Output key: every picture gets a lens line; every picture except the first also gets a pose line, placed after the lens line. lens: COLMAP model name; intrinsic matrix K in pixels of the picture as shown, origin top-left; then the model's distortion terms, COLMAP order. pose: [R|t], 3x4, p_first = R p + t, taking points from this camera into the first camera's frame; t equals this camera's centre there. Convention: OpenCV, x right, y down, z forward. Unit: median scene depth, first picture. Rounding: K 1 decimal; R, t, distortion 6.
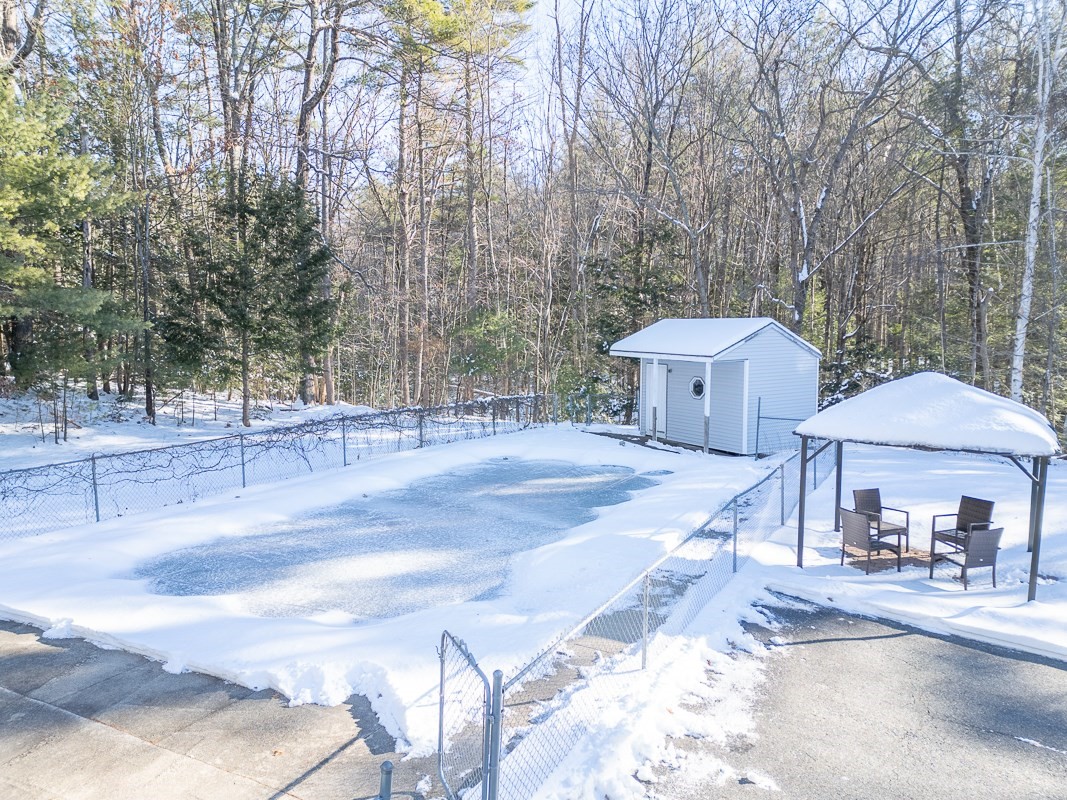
lens RADIAL K [[753.5, 0, 533.5], [0, 753.5, 400.0], [0, 0, 1]] dist [0.033328, -0.004192]
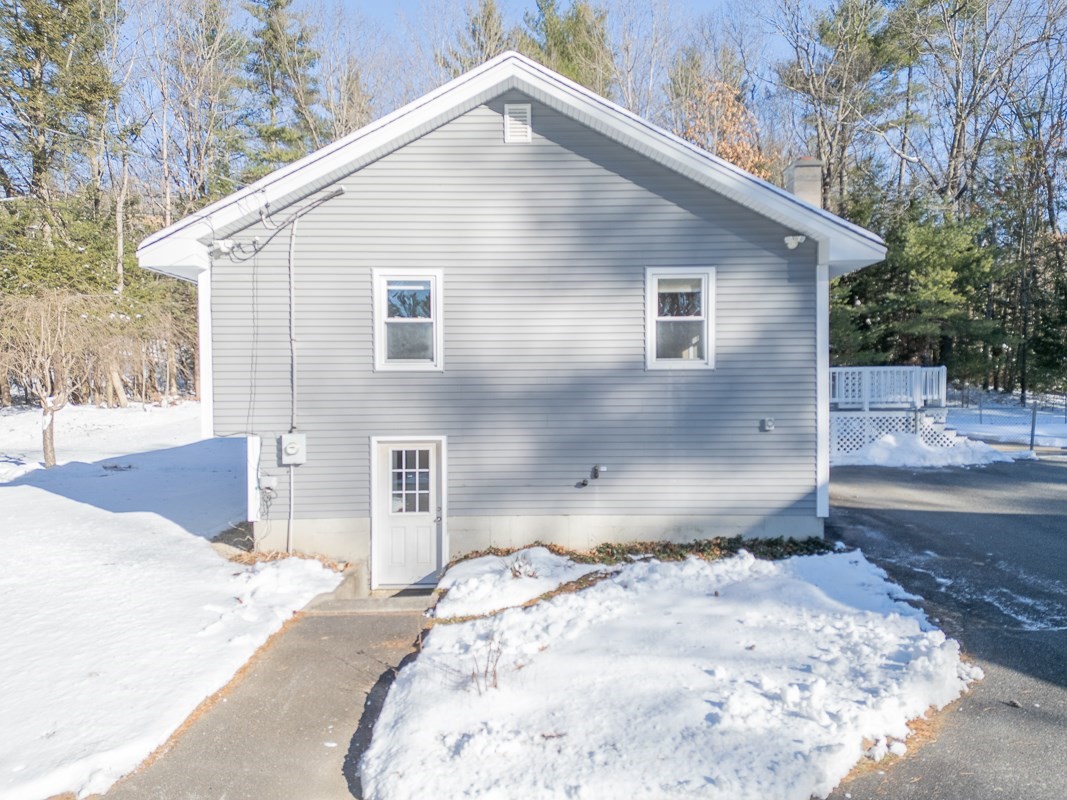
lens RADIAL K [[753.5, 0, 533.5], [0, 753.5, 400.0], [0, 0, 1]] dist [0.033328, -0.004192]
pose [[0.480803, 0.028733, -0.876358, 0.459368], [-0.084115, 0.996365, -0.013481, 0.148146], [0.872785, 0.080197, 0.481472, -0.745919]]
